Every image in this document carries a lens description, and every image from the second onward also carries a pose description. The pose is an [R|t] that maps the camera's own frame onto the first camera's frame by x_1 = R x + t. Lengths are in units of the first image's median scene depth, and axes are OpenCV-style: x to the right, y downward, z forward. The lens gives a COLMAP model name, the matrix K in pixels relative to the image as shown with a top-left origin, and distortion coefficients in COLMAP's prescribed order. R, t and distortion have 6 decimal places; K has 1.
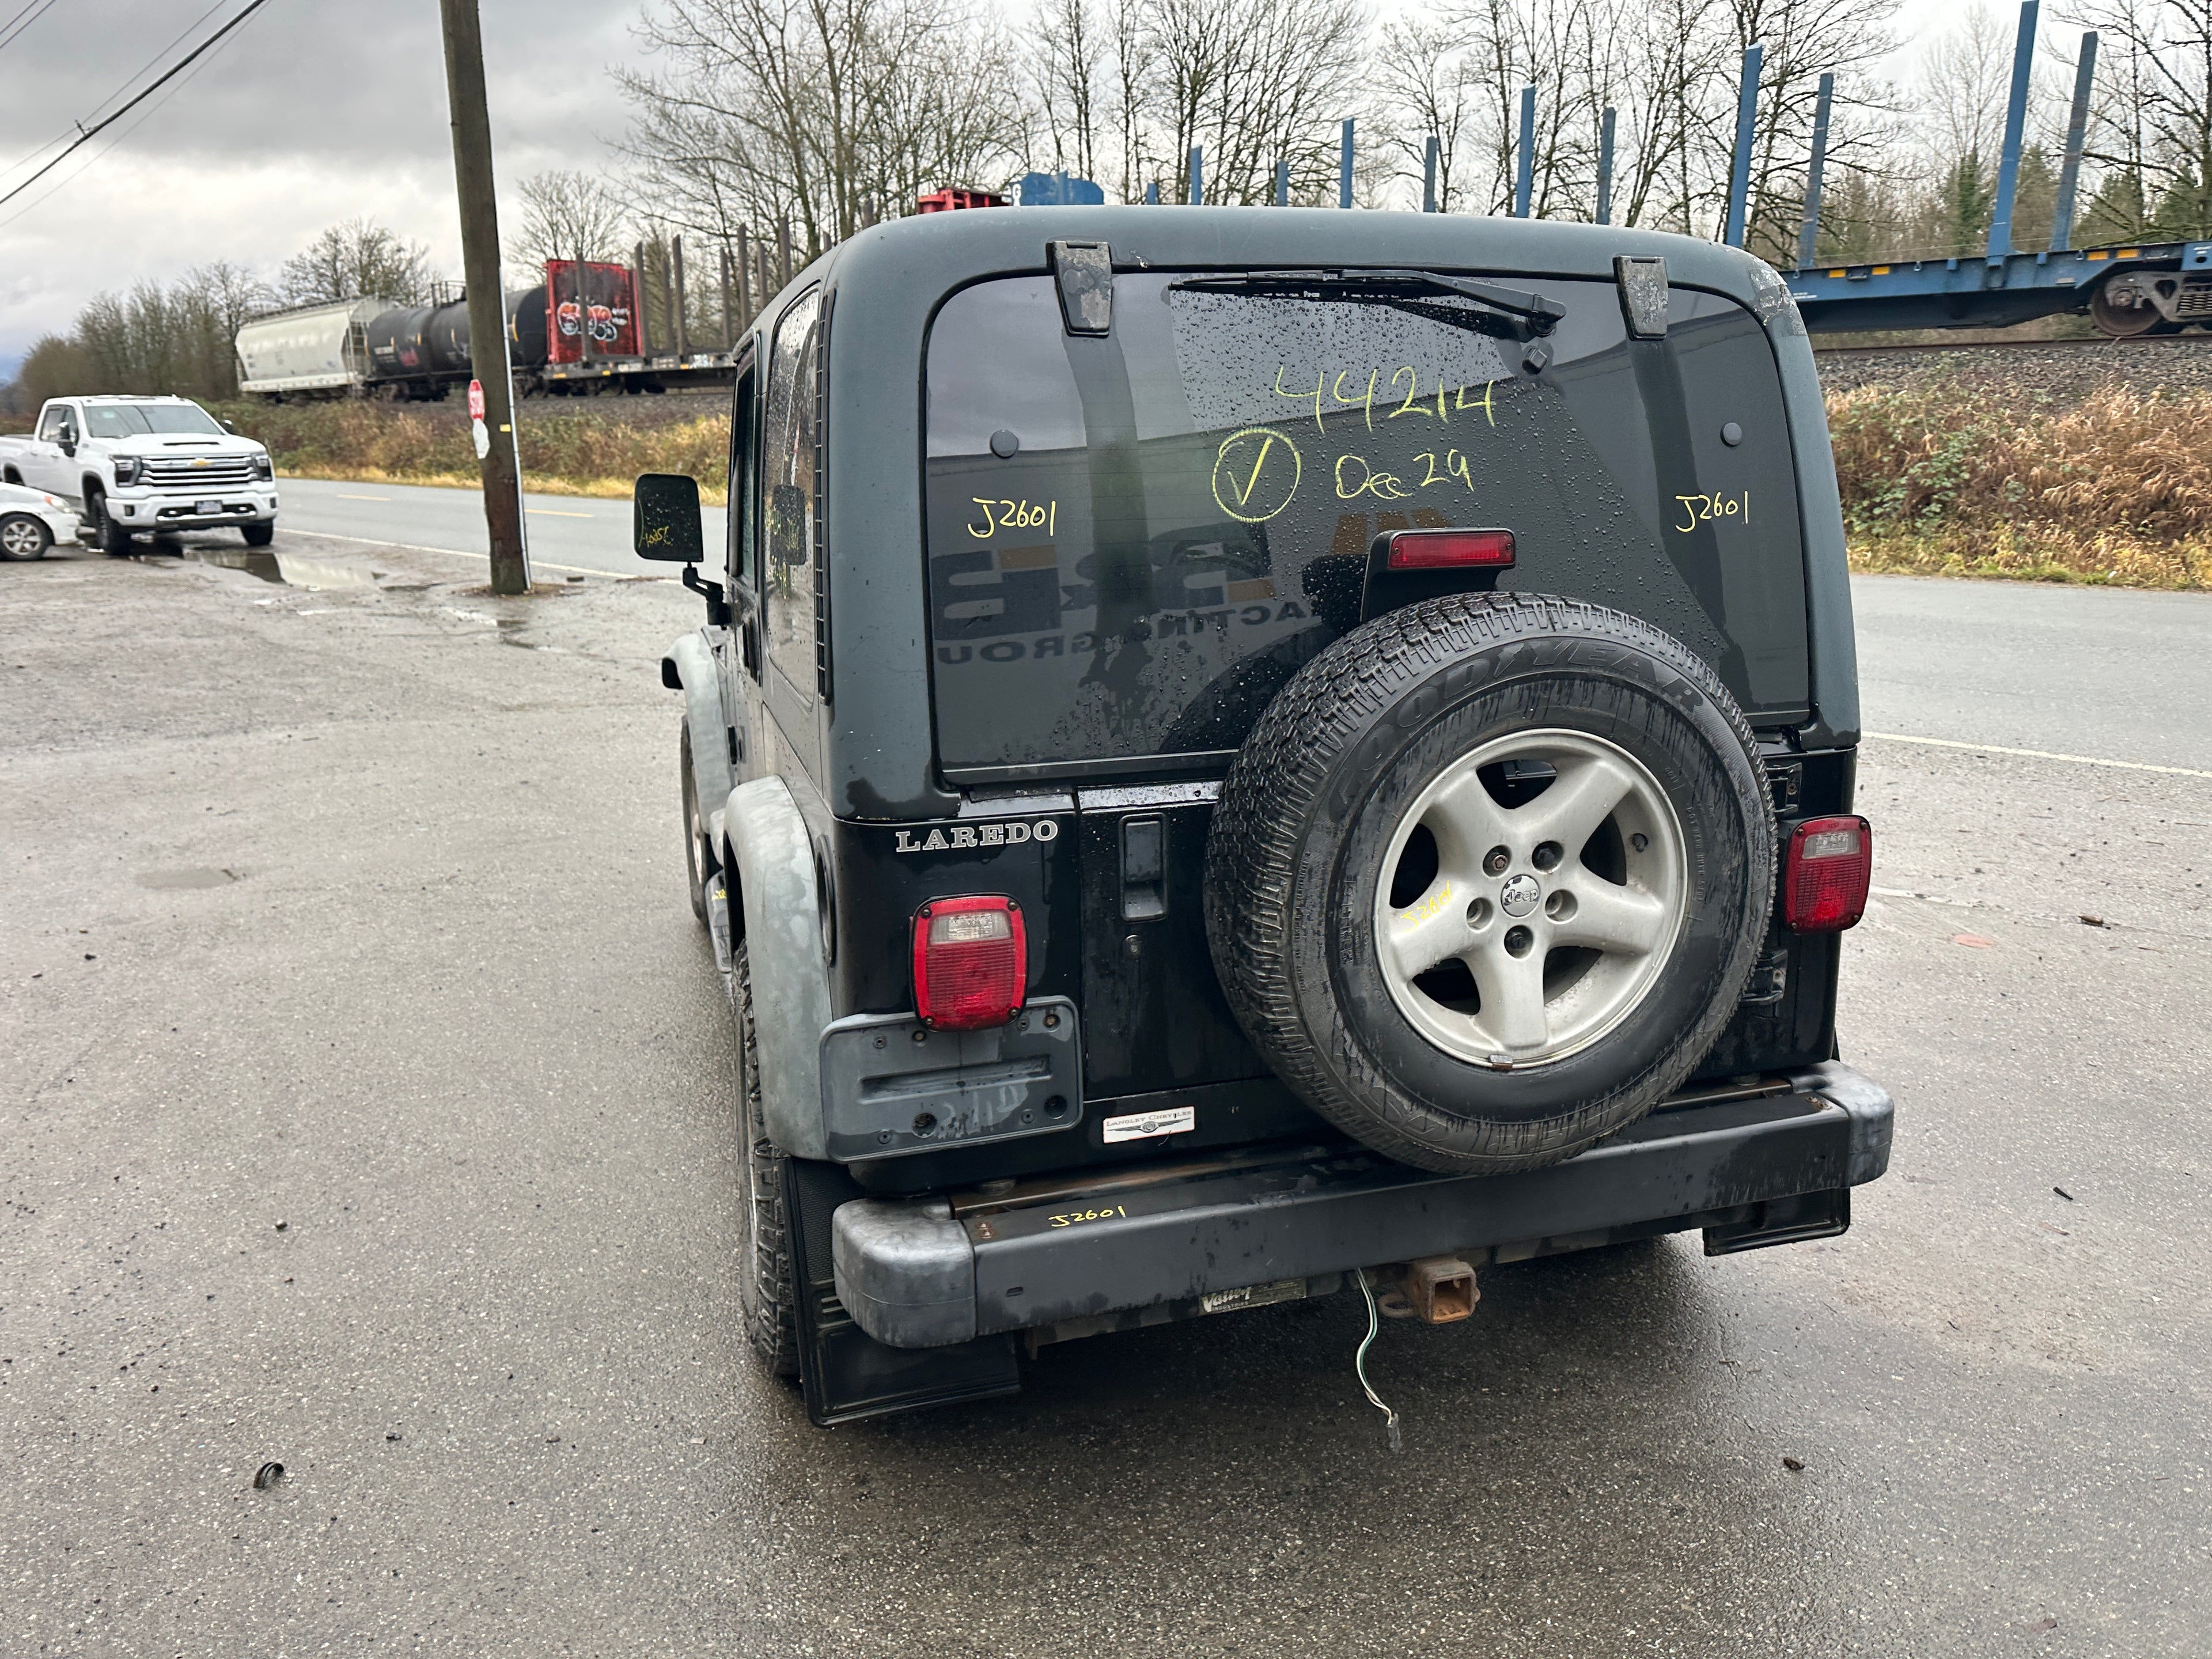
lens RADIAL K [[1578.6, 0, 1119.0], [0, 1578.6, 830.0], [0, 0, 1]] dist [0.024351, -0.029612]
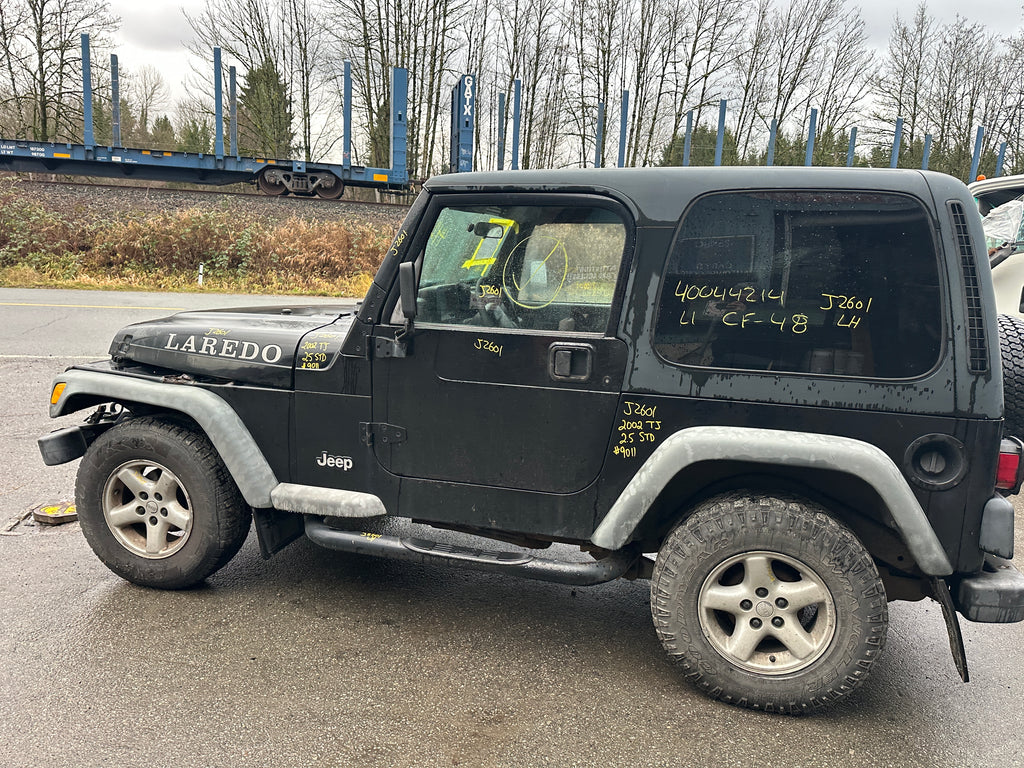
lens RADIAL K [[723.9, 0, 514.7], [0, 723.9, 377.7], [0, 0, 1]] dist [0.041257, -0.037467]
pose [[0.537837, -0.123993, 0.833881, -0.138384], [0.157327, 0.986511, 0.045216, -0.022073], [-0.828239, 0.106873, 0.550090, 0.091903]]
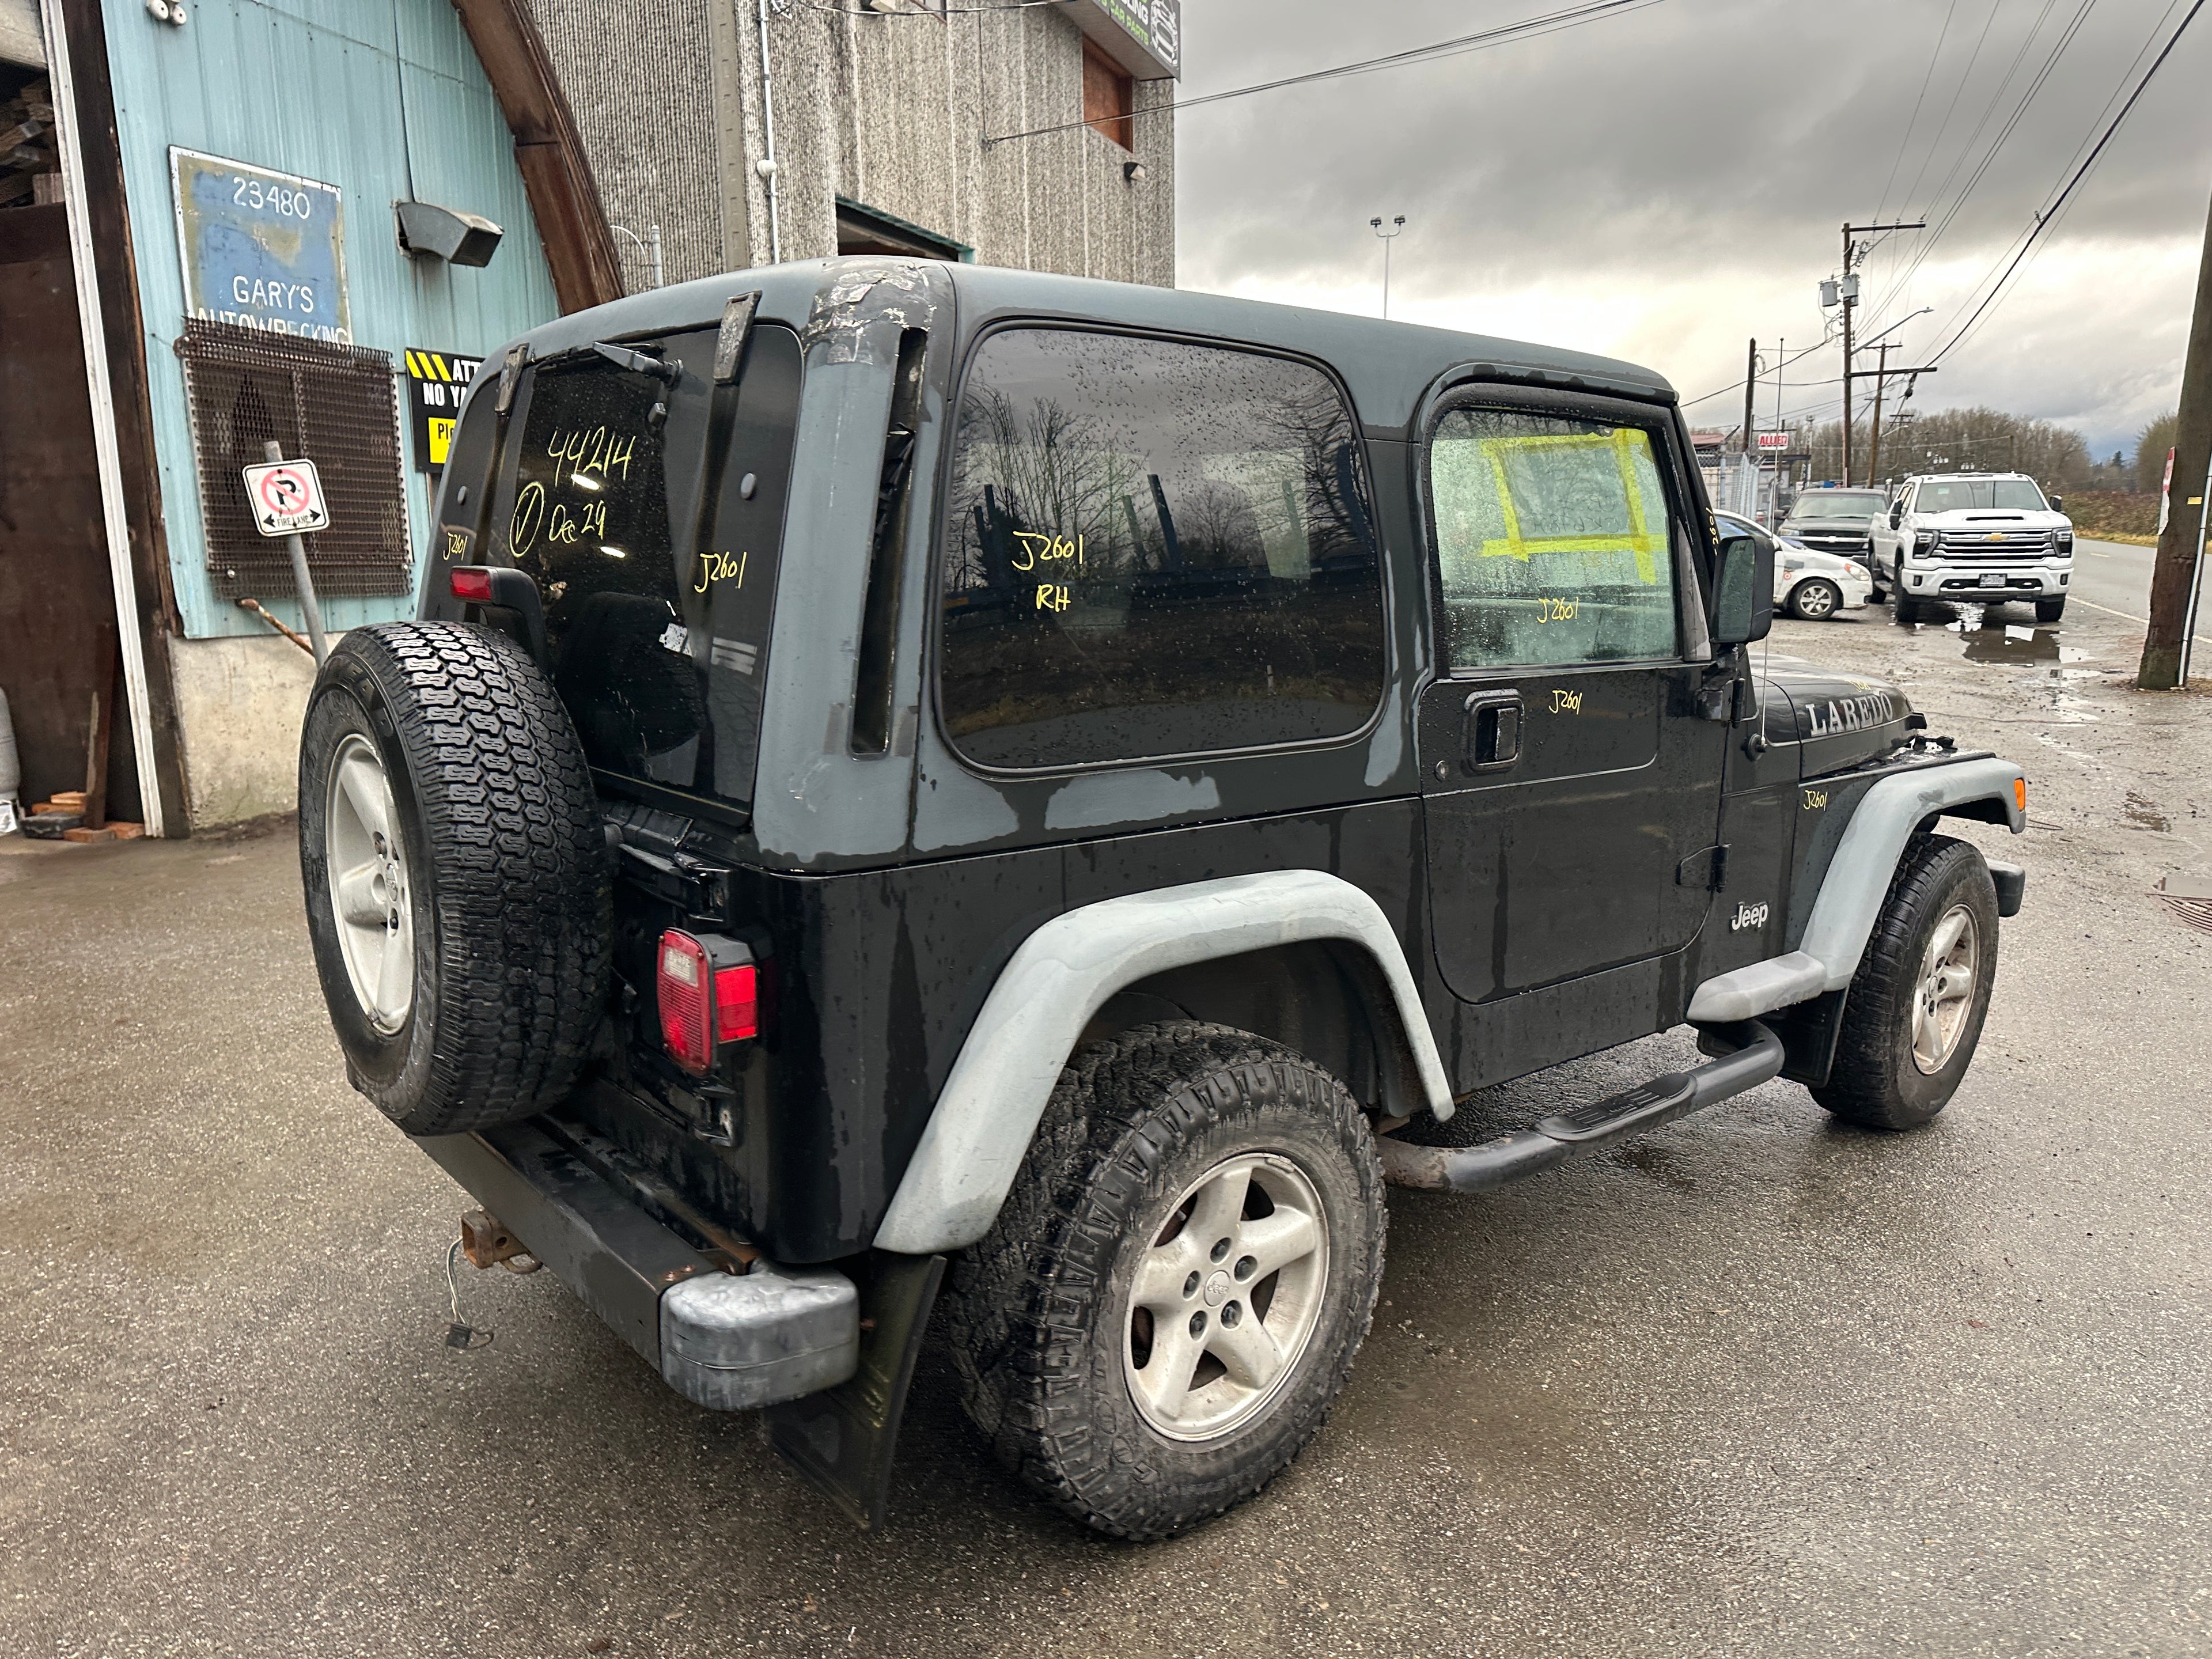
lens RADIAL K [[1571.7, 0, 1105.8], [0, 1571.7, 845.1], [0, 0, 1]] dist [0.027256, -0.026744]
pose [[0.382619, 0.194186, -0.903269, 0.137231], [-0.227571, 0.967349, 0.111564, -0.021351], [0.895441, 0.162871, 0.414317, 0.090697]]
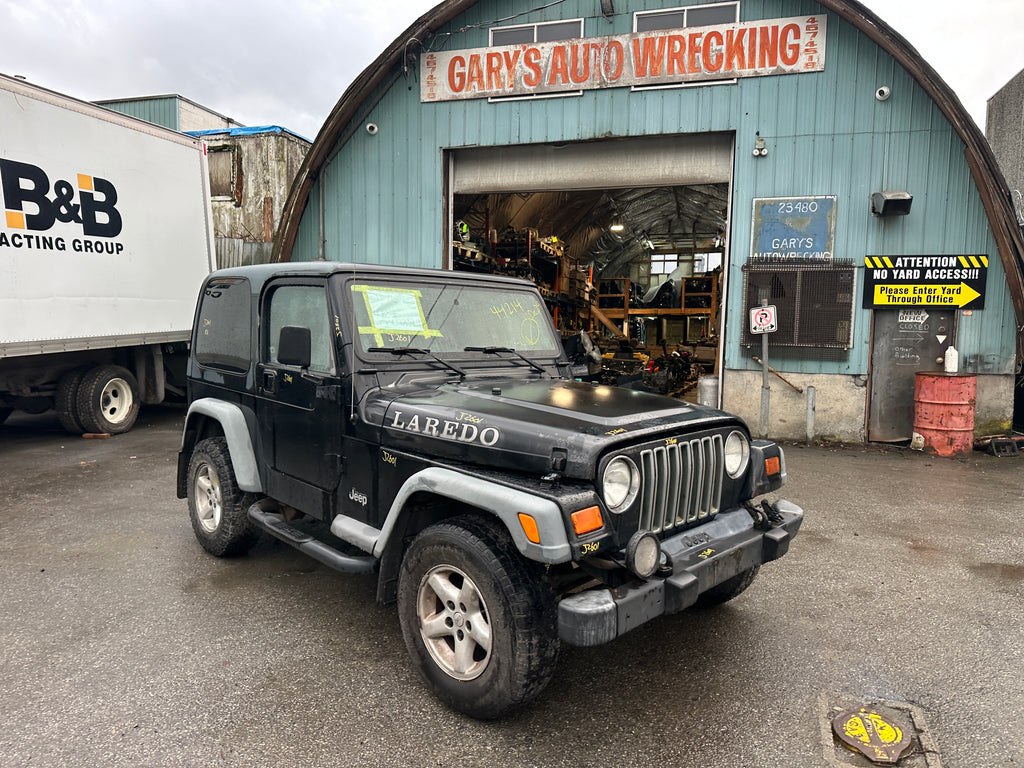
lens RADIAL K [[718.5, 0, 516.7], [0, 718.5, 385.8], [0, 0, 1]] dist [0.073653, -0.080917]
pose [[-0.900453, 0.028449, -0.434021, 0.058032], [-0.117310, 0.944996, 0.305322, -0.086873], [0.418834, 0.325843, -0.847587, 0.354339]]
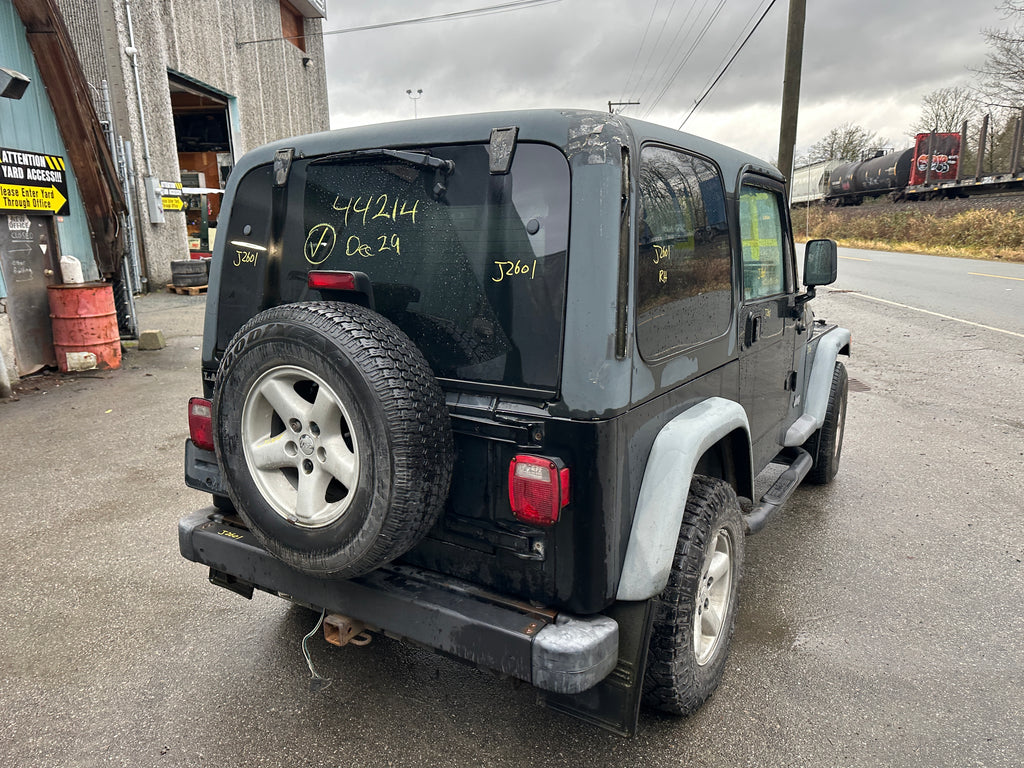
lens RADIAL K [[733.6, 0, 511.6], [0, 733.6, 387.9], [0, 0, 1]] dist [0.011637, -0.007704]
pose [[0.645556, 0.159826, -0.746802, 0.106037], [-0.175700, 0.982708, 0.058434, -0.012747], [0.743227, 0.093490, 0.662475, 0.050559]]
